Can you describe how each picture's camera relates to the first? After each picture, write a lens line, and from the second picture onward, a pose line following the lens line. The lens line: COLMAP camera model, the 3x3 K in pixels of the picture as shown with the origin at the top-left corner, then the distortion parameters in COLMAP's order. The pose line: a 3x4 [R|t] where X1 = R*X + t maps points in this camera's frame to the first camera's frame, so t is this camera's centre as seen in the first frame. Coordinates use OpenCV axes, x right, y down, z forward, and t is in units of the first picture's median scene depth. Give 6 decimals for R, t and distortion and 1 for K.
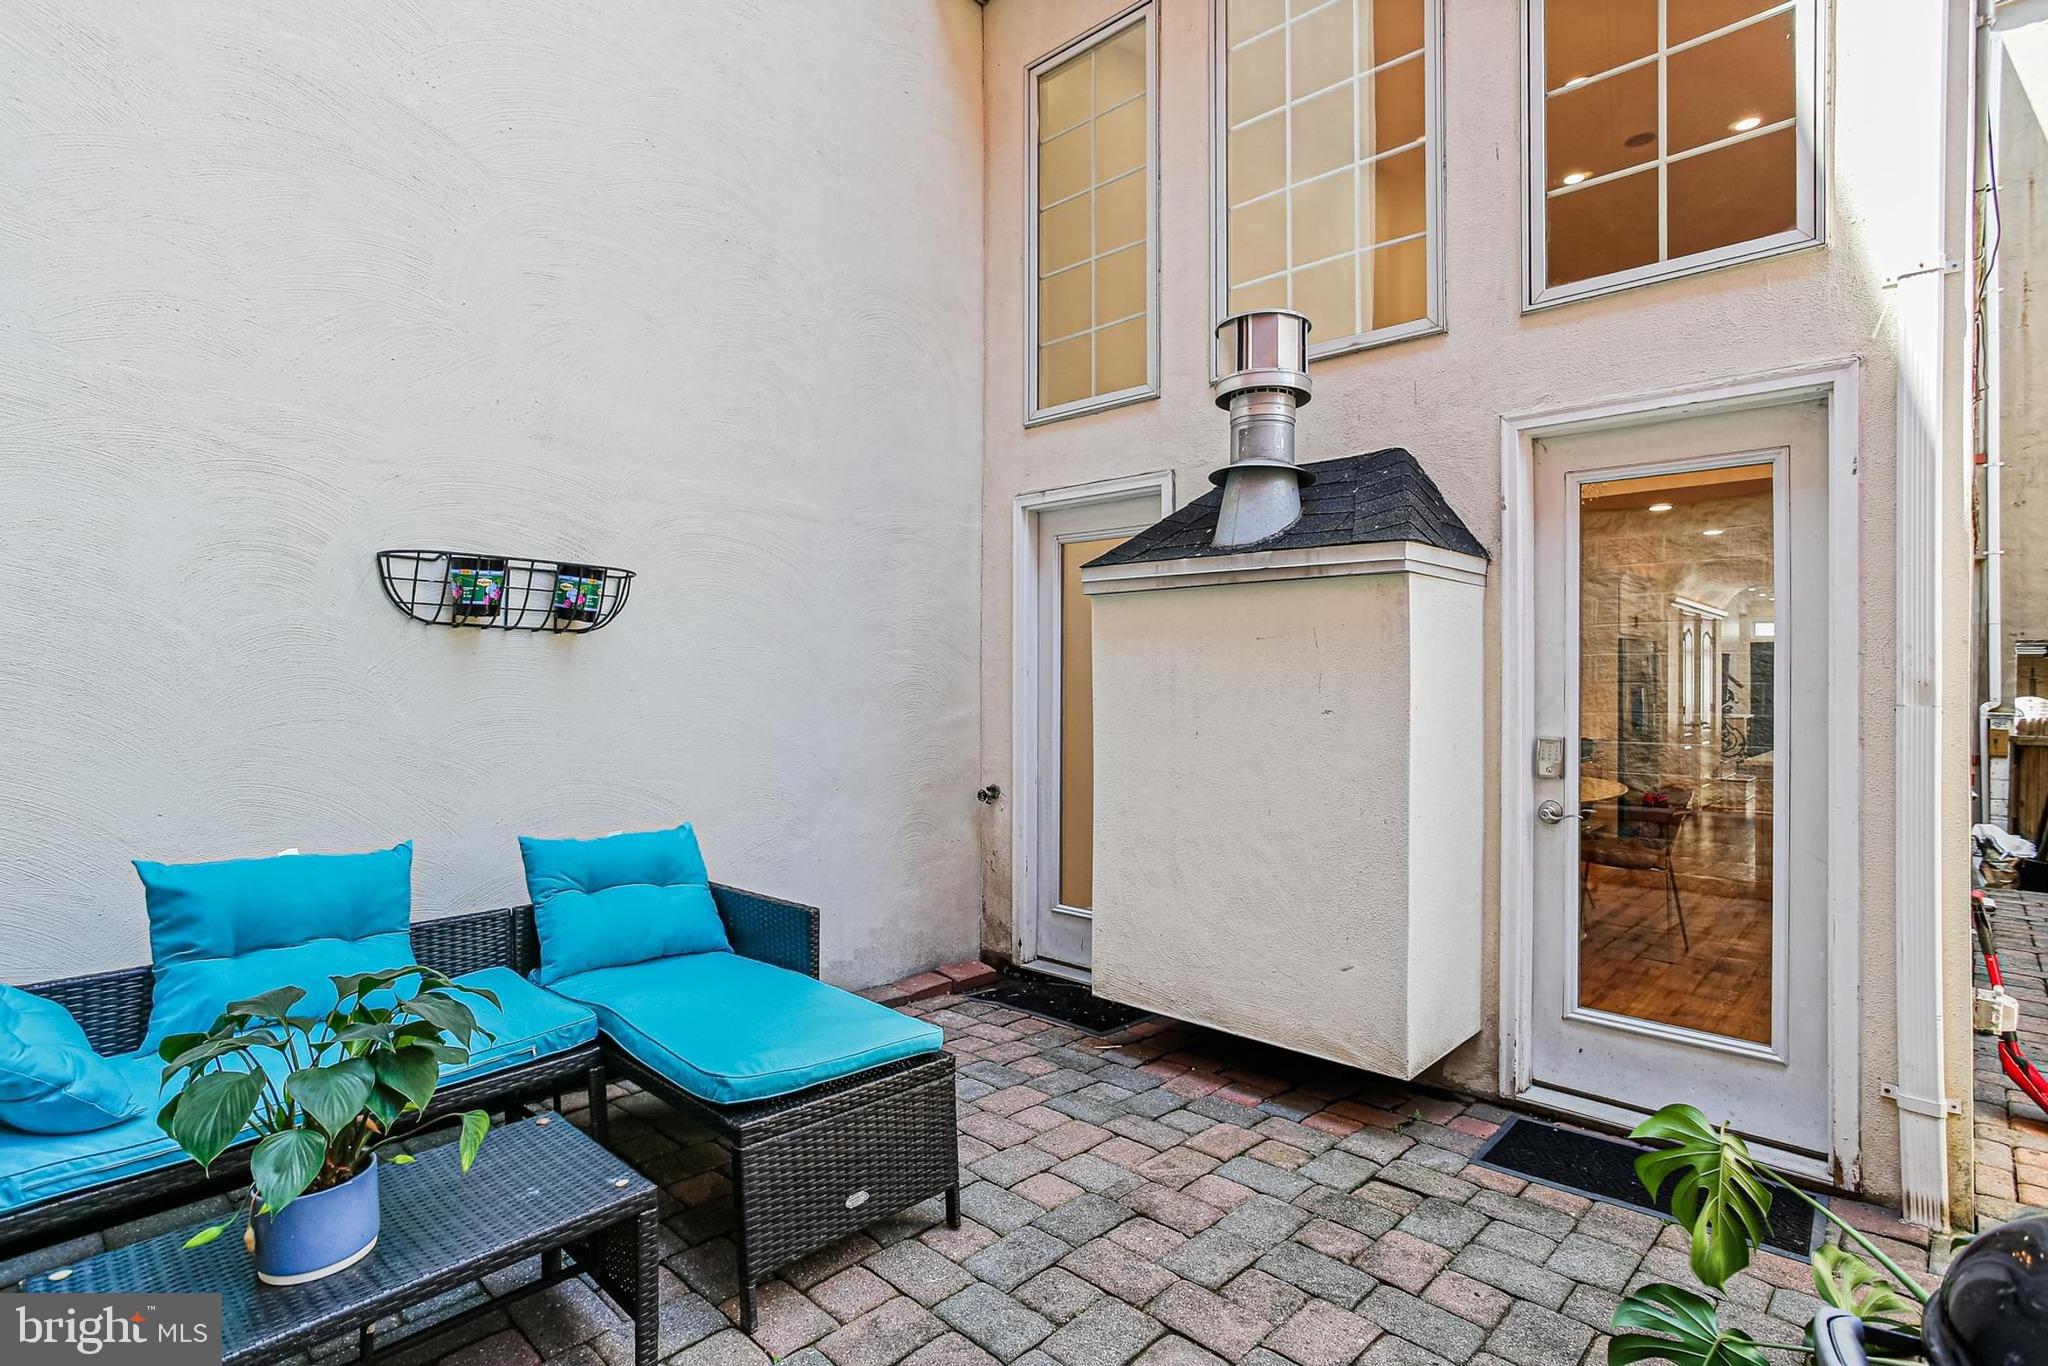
lens RADIAL K [[989.9, 0, 1003.1], [0, 989.9, 677.5], [0, 0, 1]] dist [-0.031423, 0.003787]
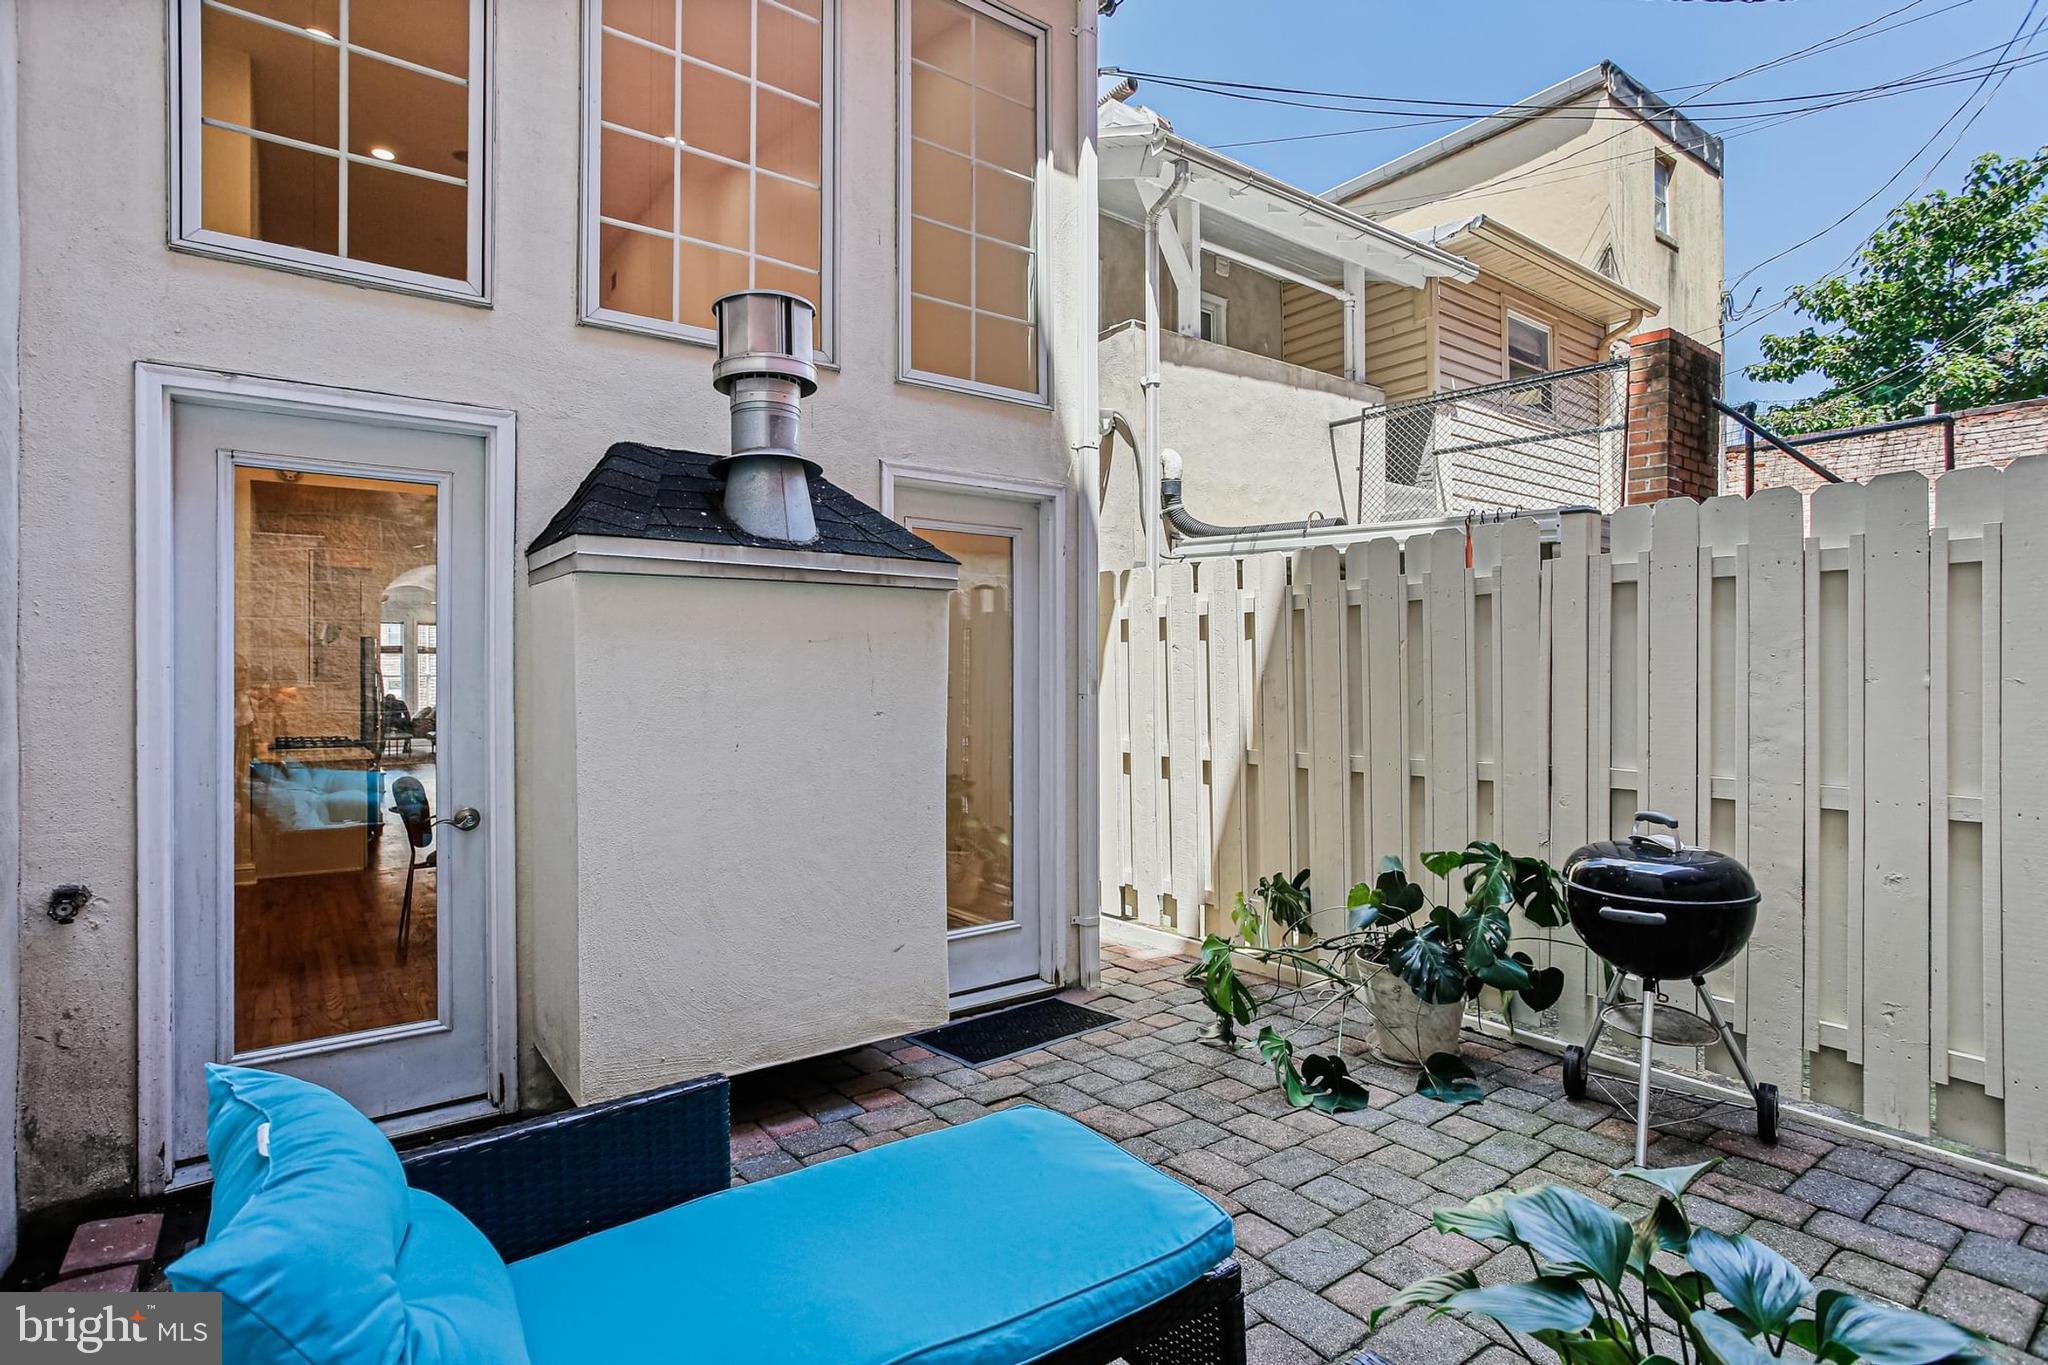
lens RADIAL K [[989.9, 0, 1006.8], [0, 989.9, 681.6], [0, 0, 1]] dist [-0.031423, 0.003787]
pose [[0.191898, -0.004770, 0.981403, -0.628755], [0.003501, 0.999985, 0.004176, -0.003203], [-0.981409, 0.002634, 0.191912, 0.602219]]
